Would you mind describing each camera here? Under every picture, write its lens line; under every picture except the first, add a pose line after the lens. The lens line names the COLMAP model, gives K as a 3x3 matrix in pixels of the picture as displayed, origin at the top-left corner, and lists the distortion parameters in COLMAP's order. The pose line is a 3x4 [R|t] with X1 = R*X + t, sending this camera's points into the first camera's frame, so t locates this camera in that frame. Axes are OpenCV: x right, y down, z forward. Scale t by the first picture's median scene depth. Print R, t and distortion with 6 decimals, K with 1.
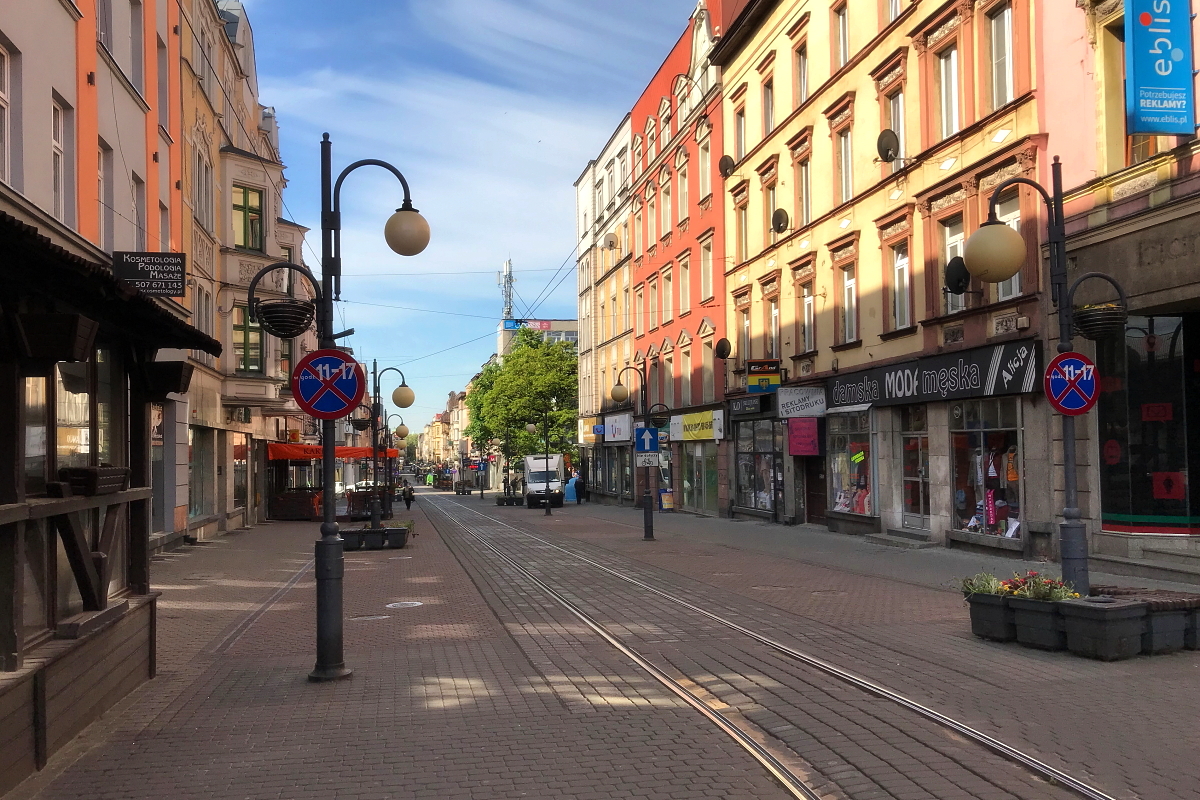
lens RADIAL K [[1055.0, 0, 588.7], [0, 1055.0, 425.7], [0, 0, 1]] dist [0.008658, -0.006923]
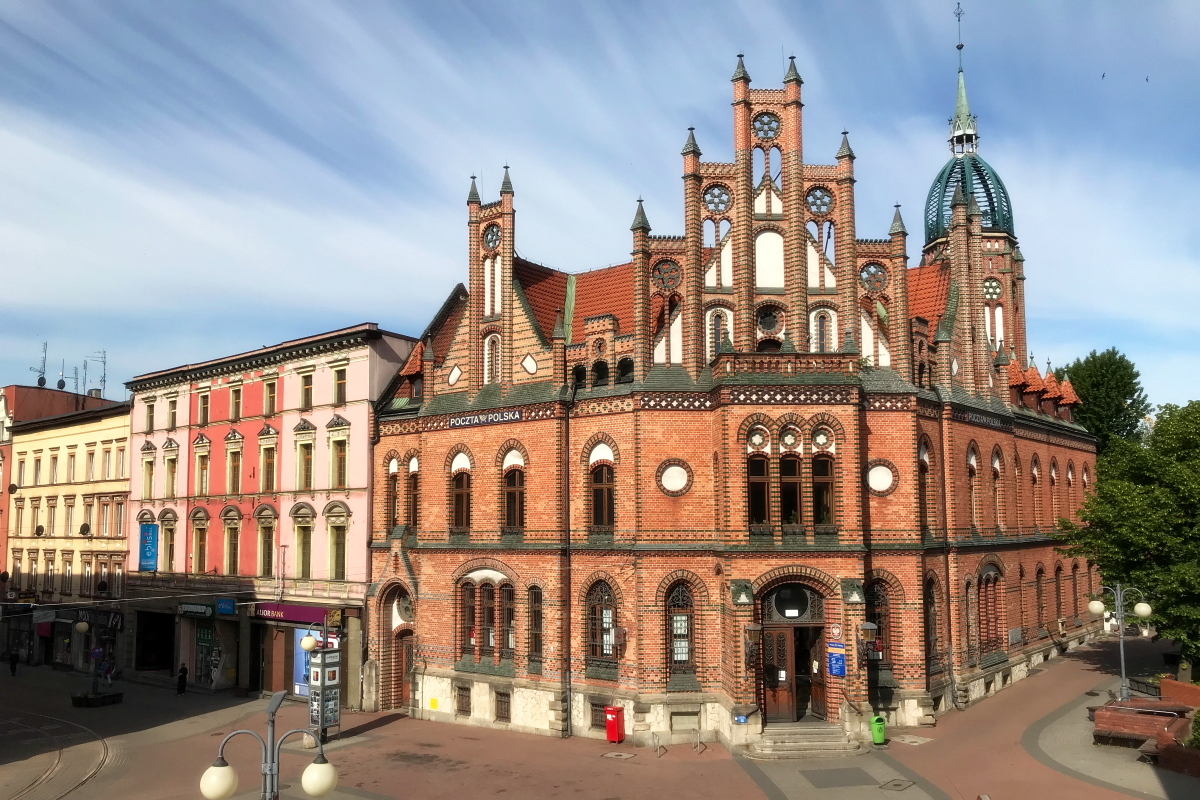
lens RADIAL K [[982.2, 0, 631.5], [0, 982.2, 442.7], [0, 0, 1]] dist [0.035049, -0.004458]
pose [[0.760328, 0.060961, 0.646673, -0.256599], [-0.019625, 0.997288, -0.070938, -0.268162], [-0.649243, 0.041245, 0.759462, -1.529461]]
